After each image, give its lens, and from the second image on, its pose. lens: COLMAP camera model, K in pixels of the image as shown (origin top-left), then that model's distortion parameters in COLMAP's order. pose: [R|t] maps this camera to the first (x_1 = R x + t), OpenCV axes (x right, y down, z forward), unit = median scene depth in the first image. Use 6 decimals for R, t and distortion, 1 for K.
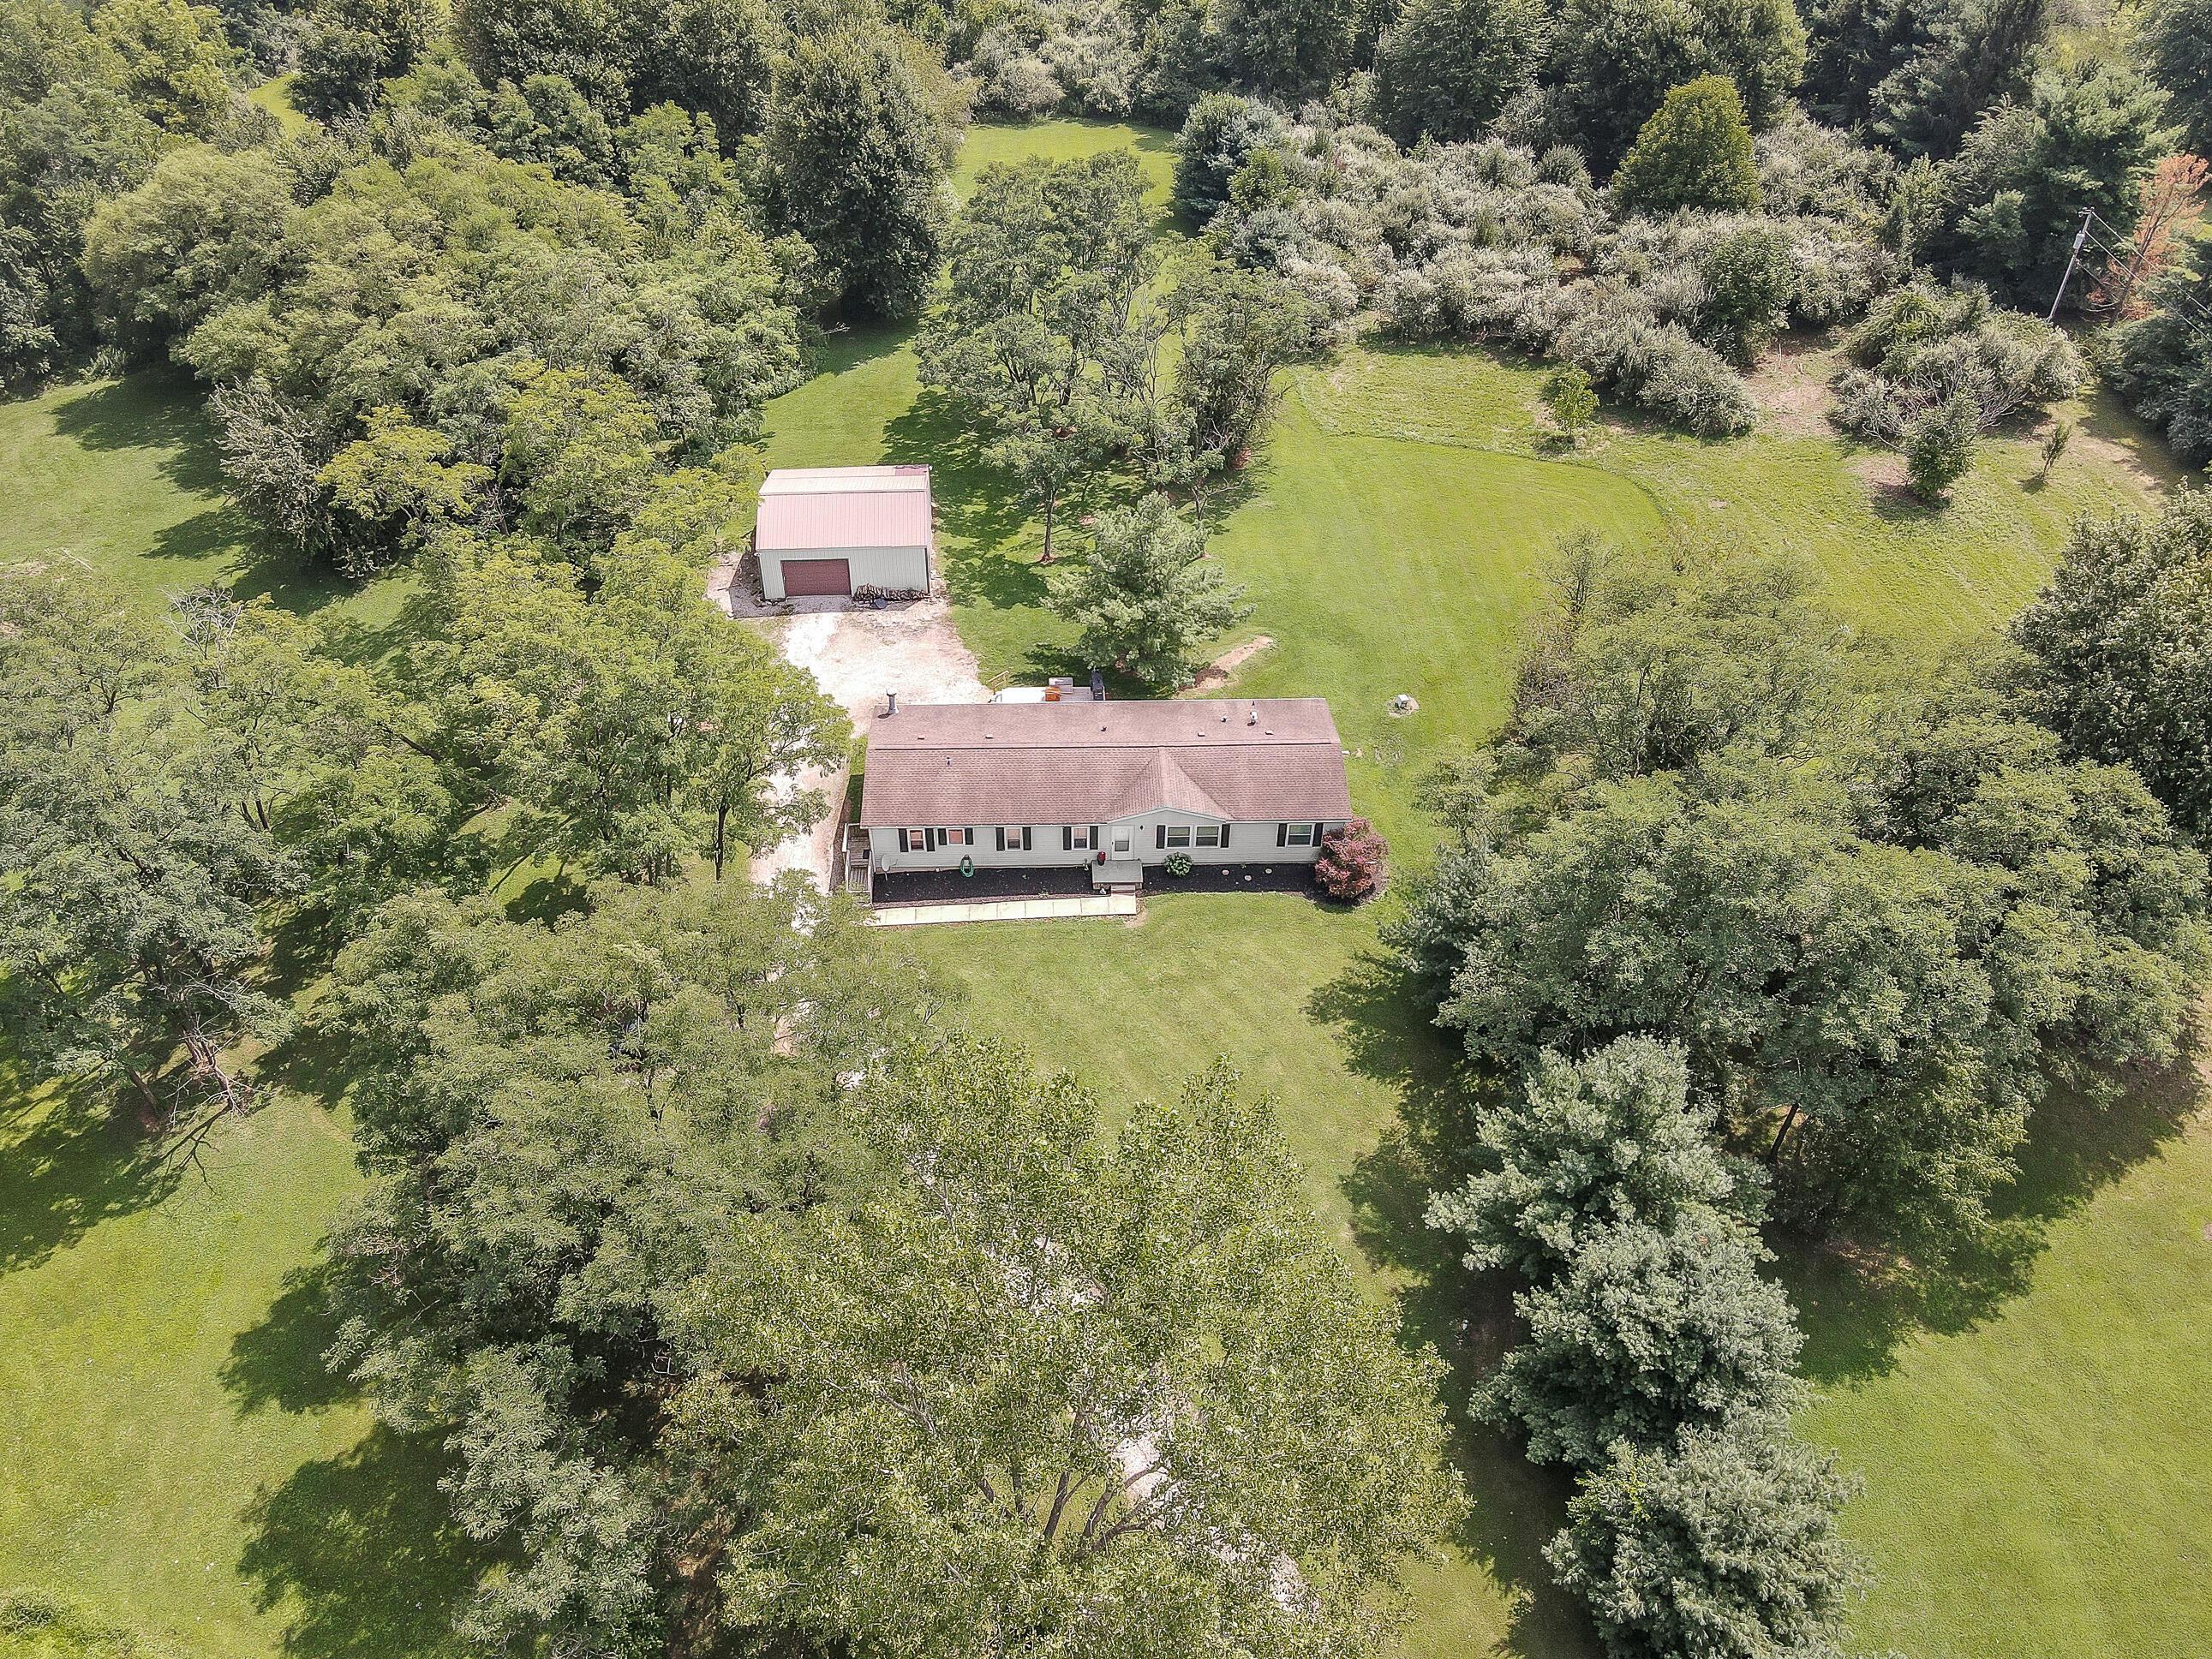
lens RADIAL K [[1650.9, 0, 1106.0], [0, 1650.9, 829.5], [0, 0, 1]] dist [0.010942, 0.003072]
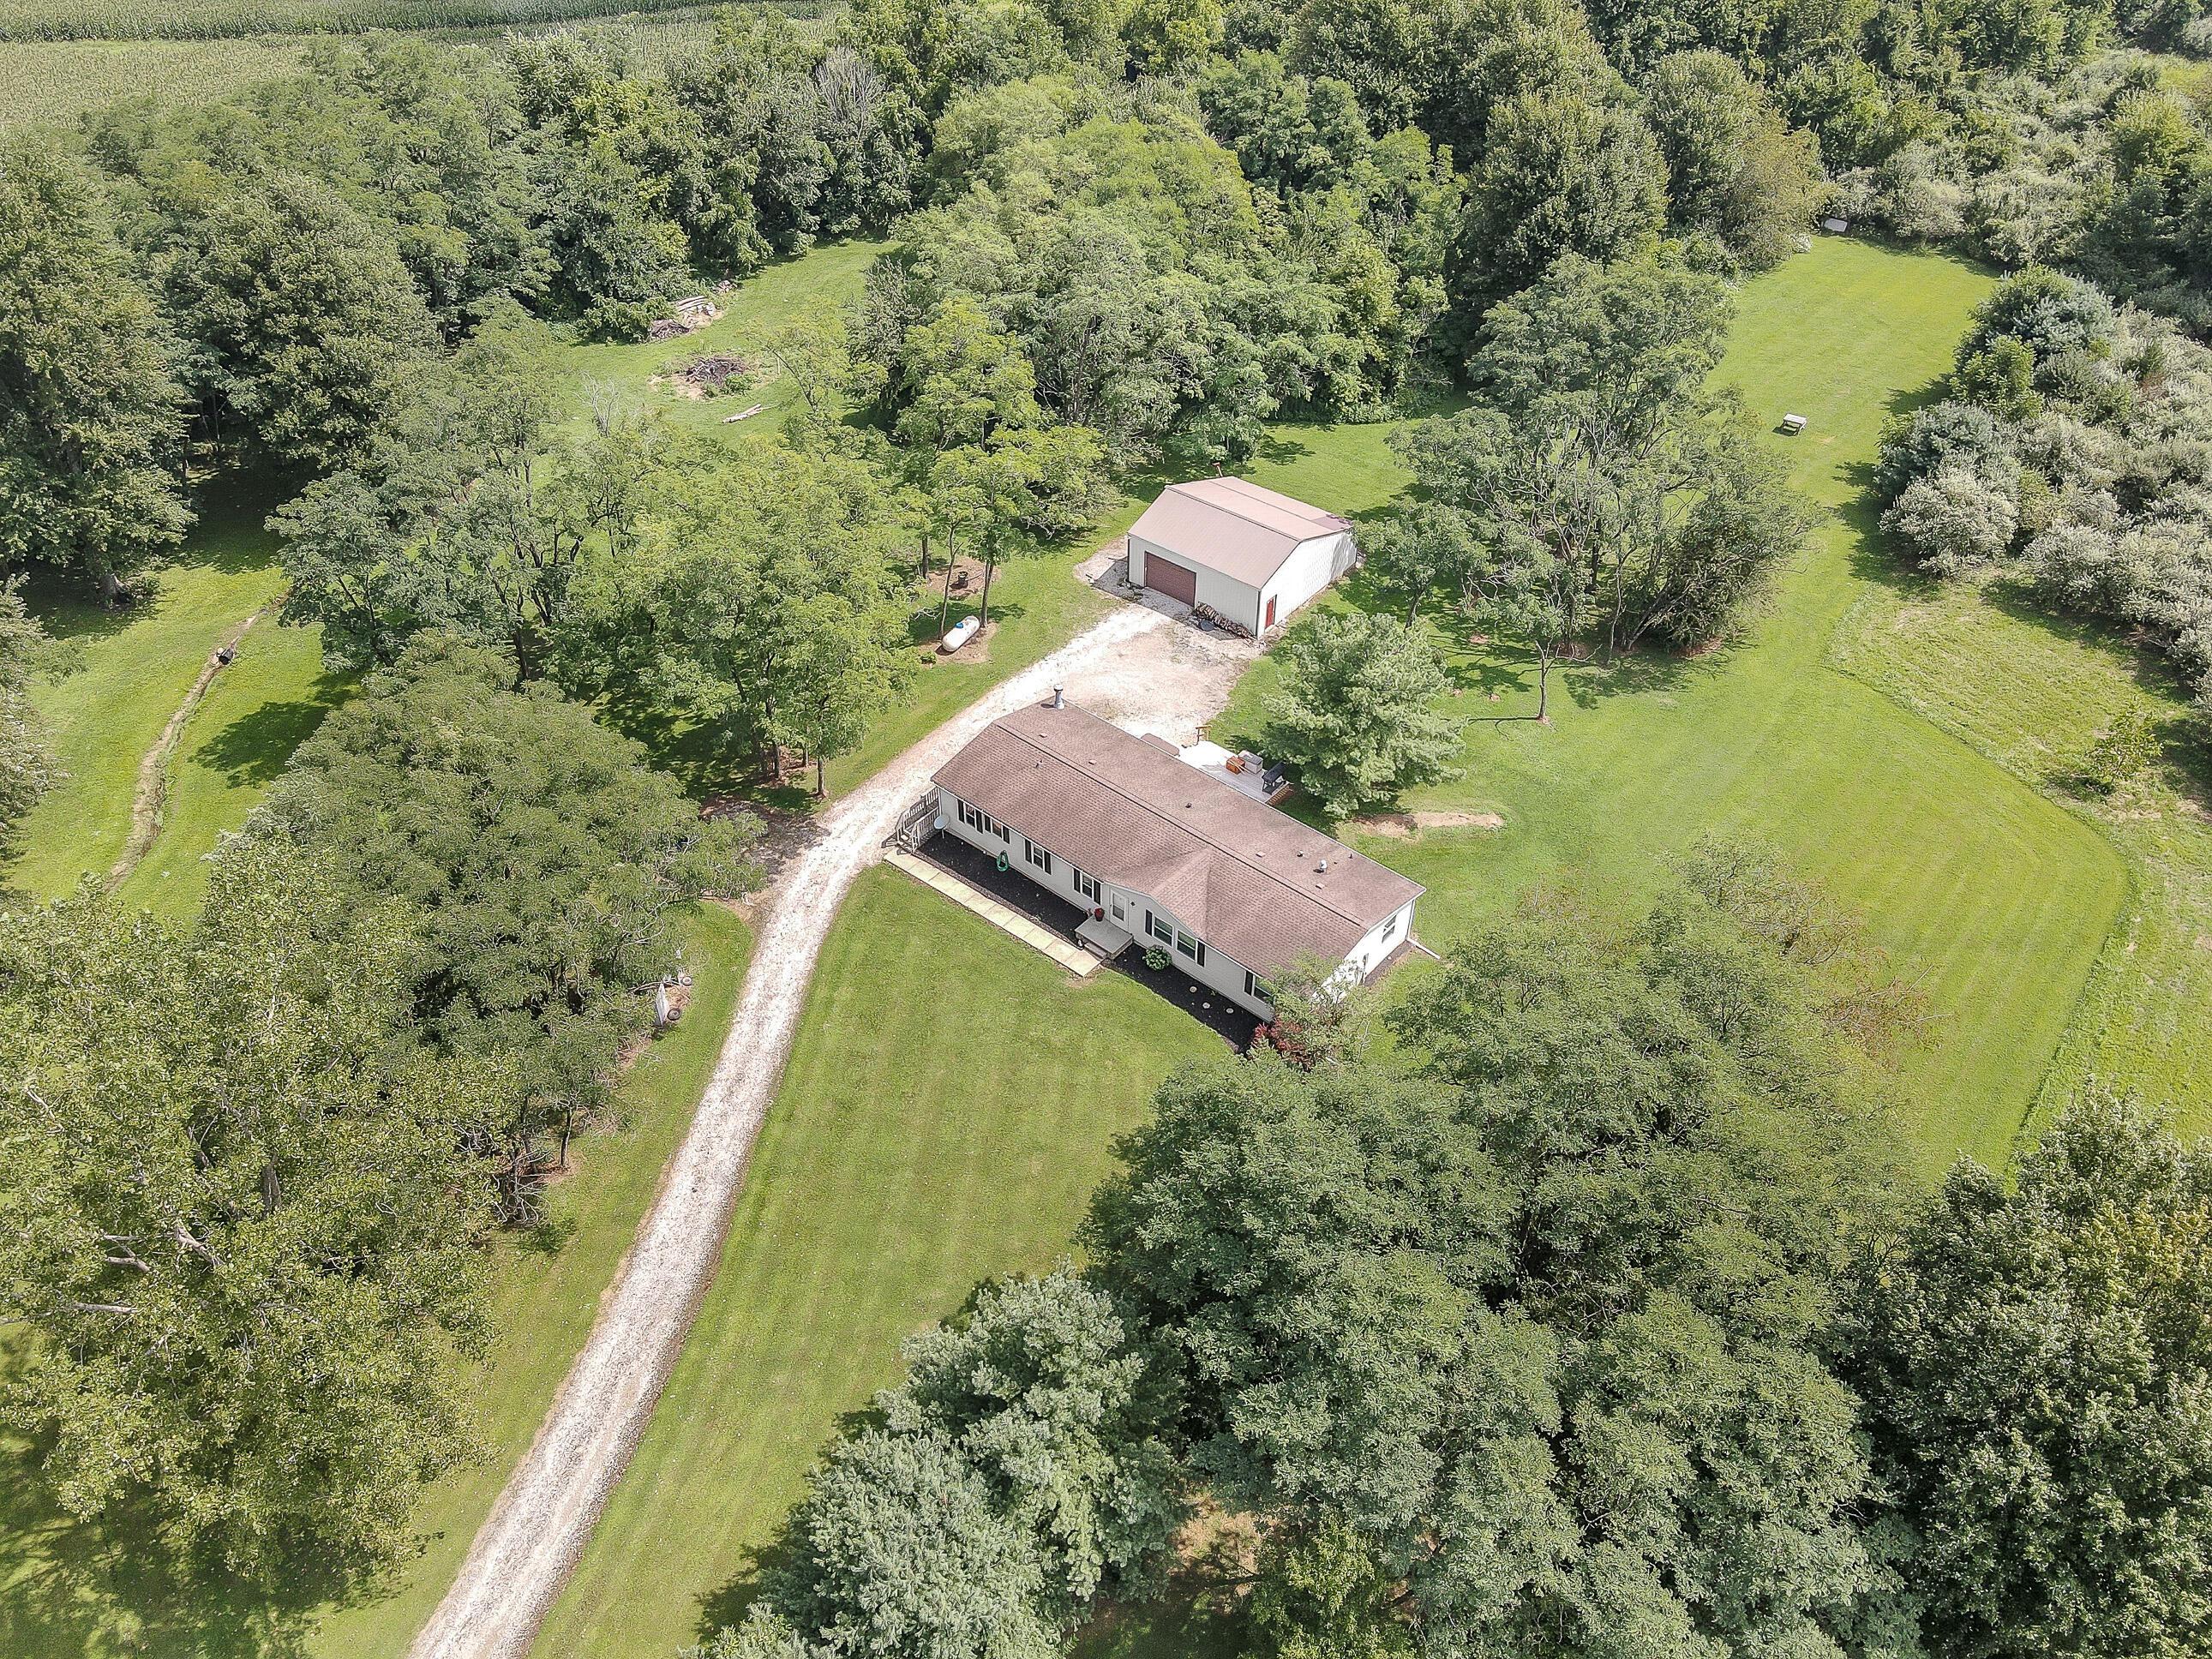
lens RADIAL K [[1651.0, 0, 1106.0], [0, 1651.0, 829.5], [0, 0, 1]] dist [0.010942, 0.003072]
pose [[0.735377, 0.441288, -0.514282, 0.397696], [-0.444548, 0.886936, 0.125386, -0.125523], [0.511466, 0.136417, 0.848406, 0.121174]]
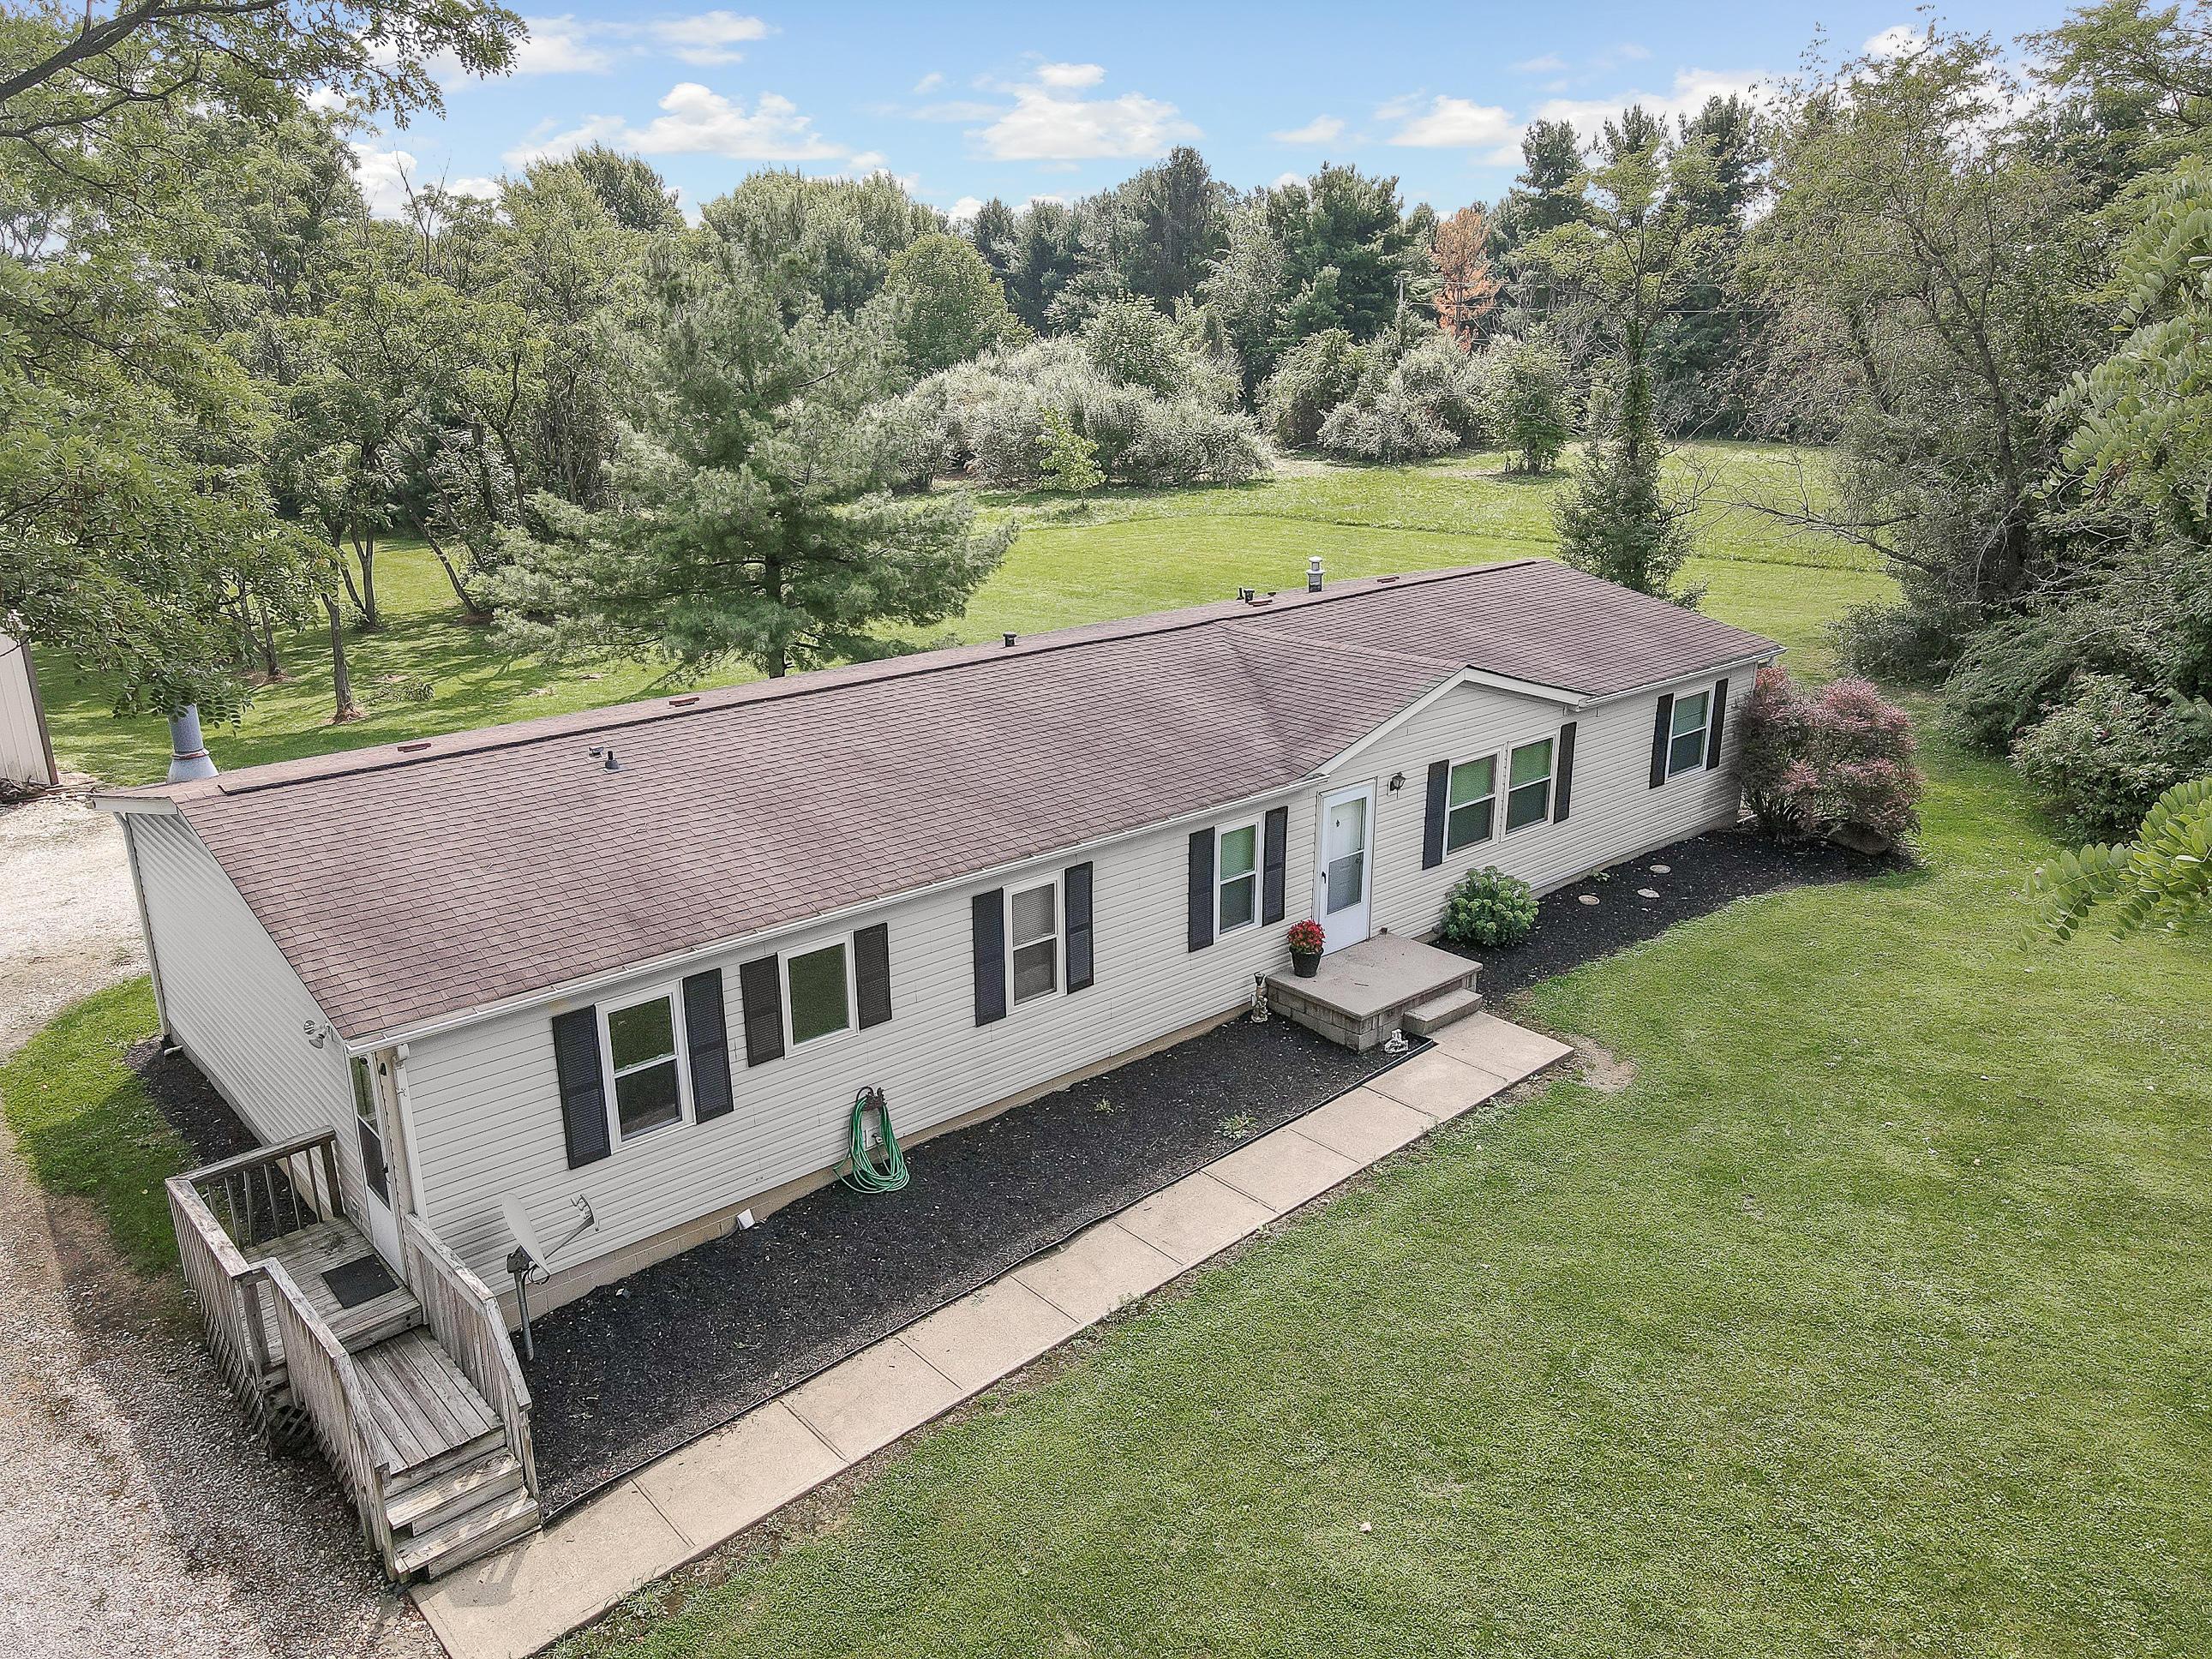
lens RADIAL K [[1548.8, 0, 1033.6], [0, 1548.8, 833.4], [0, 0, 1]] dist [0.008926, 0.002039]
pose [[0.793485, -0.210988, 0.570847, -0.141314], [0.432274, 0.855648, -0.284615, 0.043173], [-0.428394, 0.472600, 0.770148, 0.665620]]
